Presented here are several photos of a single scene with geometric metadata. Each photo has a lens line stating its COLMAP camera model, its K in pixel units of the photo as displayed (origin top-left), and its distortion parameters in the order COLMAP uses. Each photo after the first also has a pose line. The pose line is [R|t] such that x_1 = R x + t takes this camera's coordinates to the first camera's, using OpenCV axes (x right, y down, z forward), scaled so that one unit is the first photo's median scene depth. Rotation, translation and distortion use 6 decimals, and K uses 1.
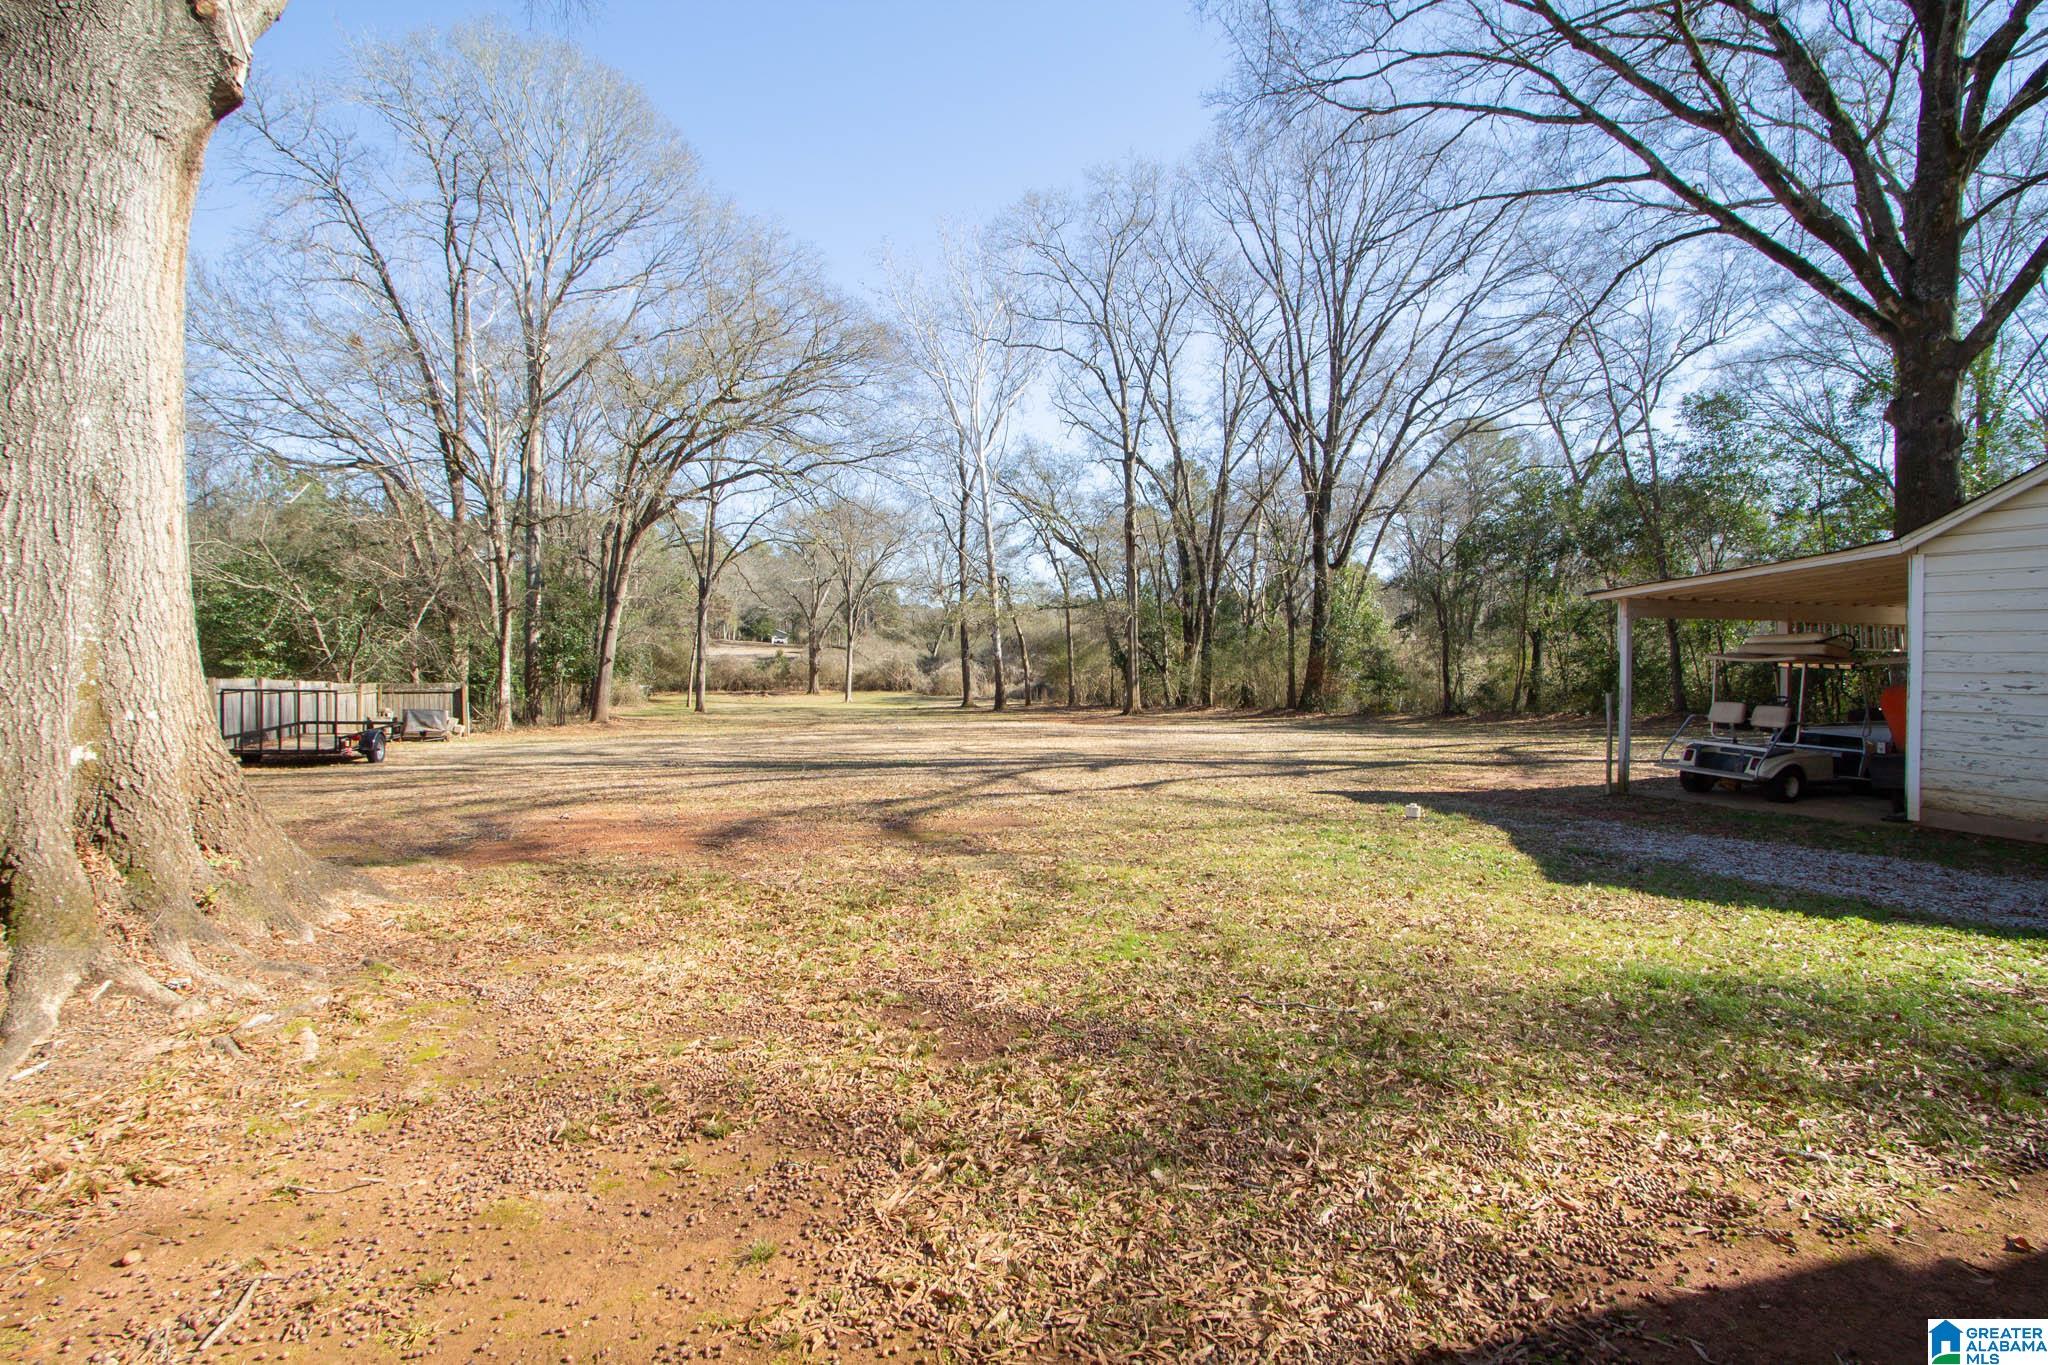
lens RADIAL K [[972.9, 0, 1034.7], [0, 972.9, 689.2], [0, 0, 1]] dist [-0.011959, 0.001473]
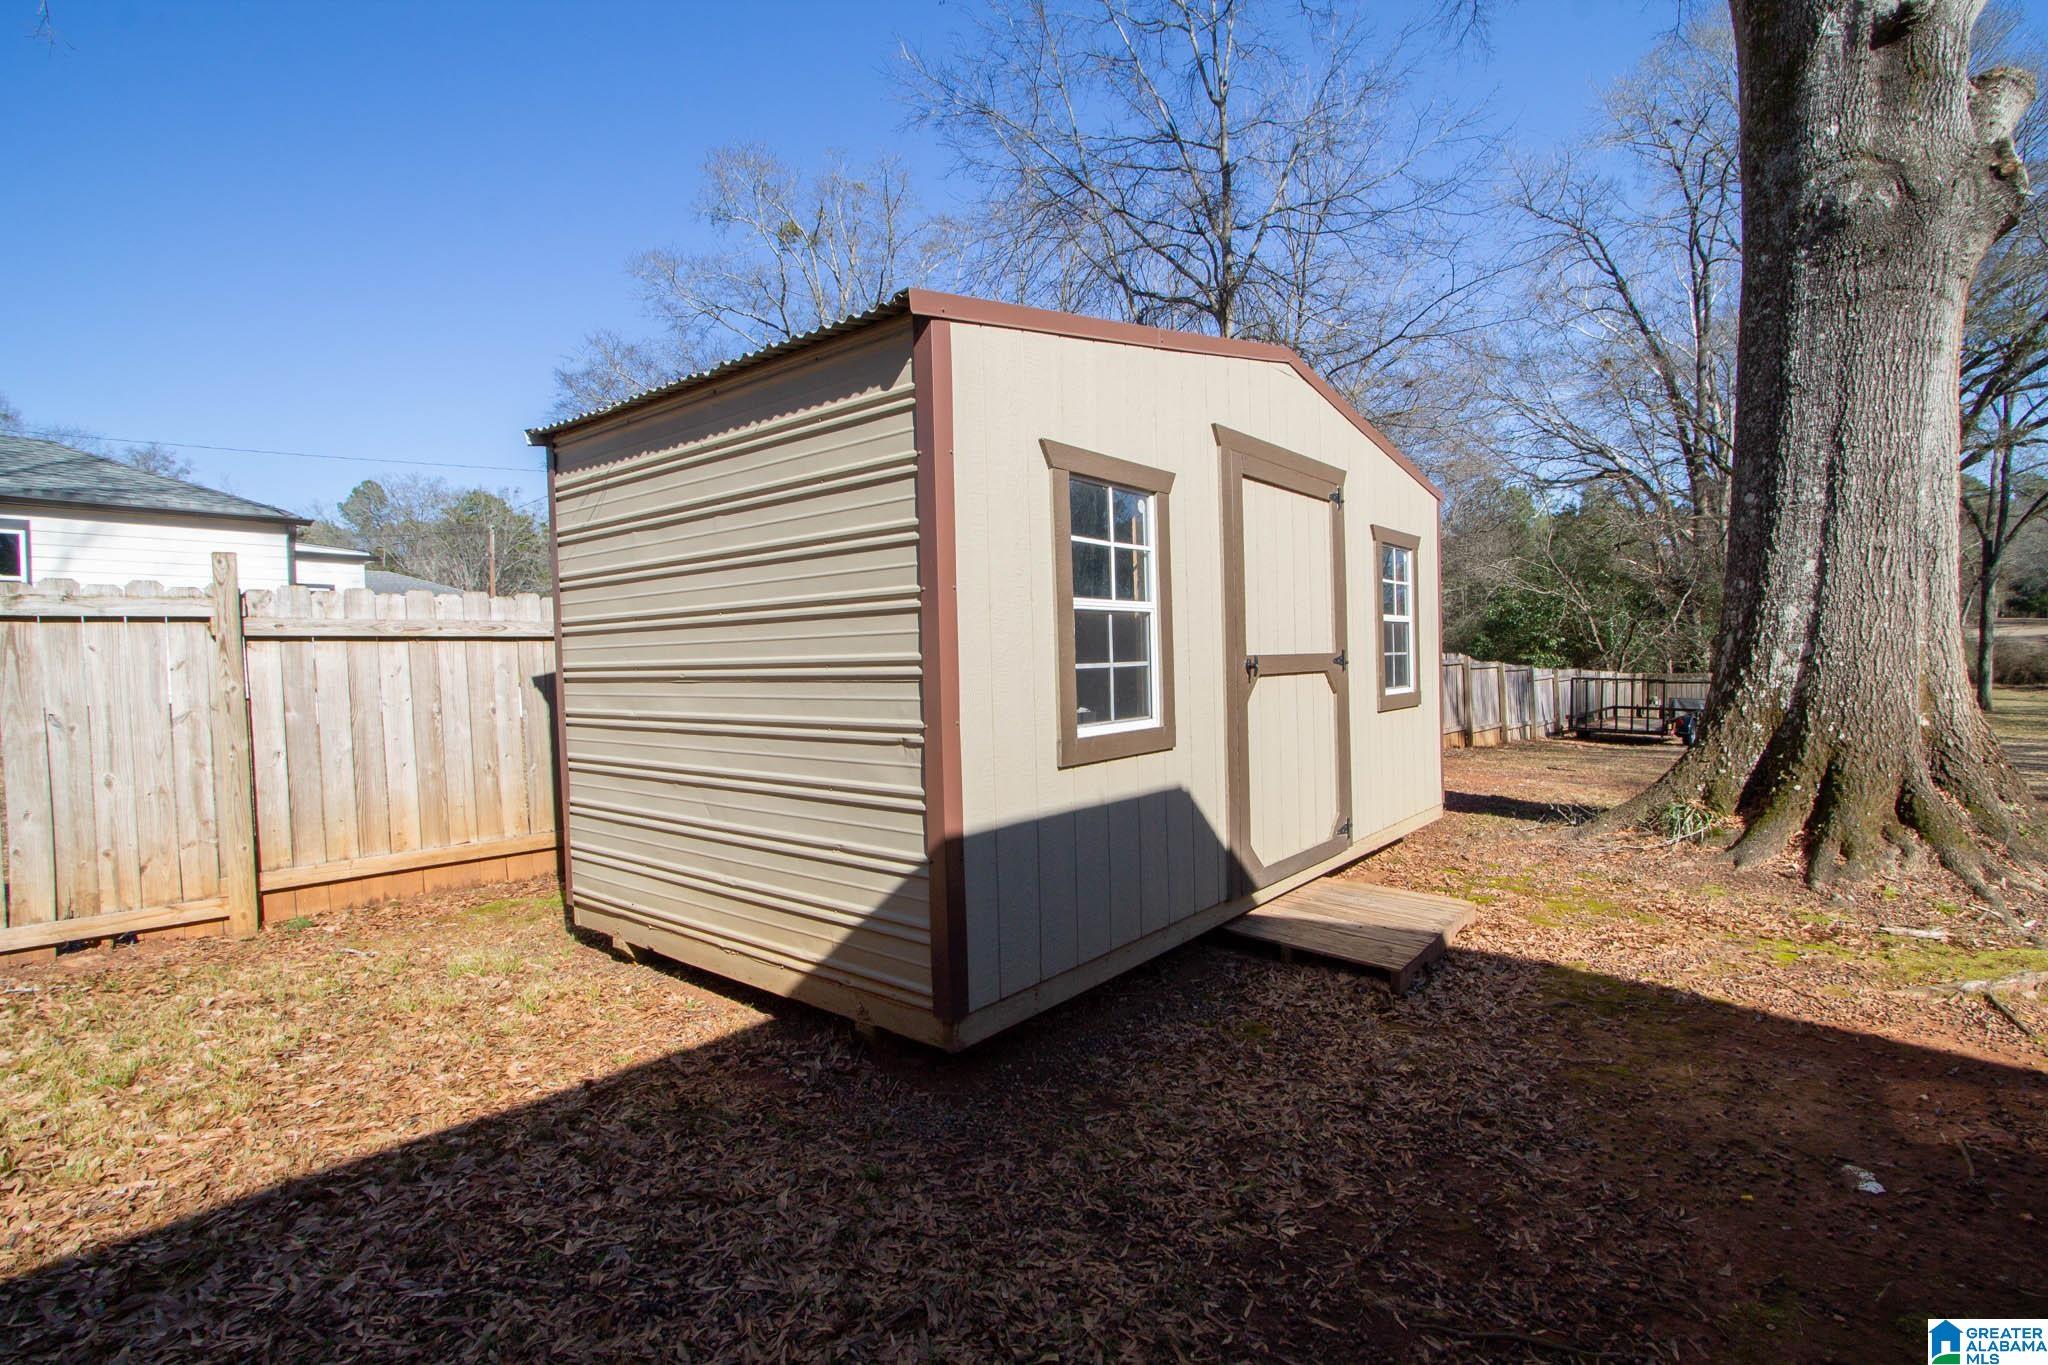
lens RADIAL K [[972.9, 0, 1022.0], [0, 972.9, 681.2], [0, 0, 1]] dist [-0.011959, 0.001473]
pose [[0.477369, 0.009322, -0.878653, -0.055251], [-0.007545, 0.999950, 0.006509, 0.001158], [0.878670, 0.003522, 0.477416, -0.138290]]
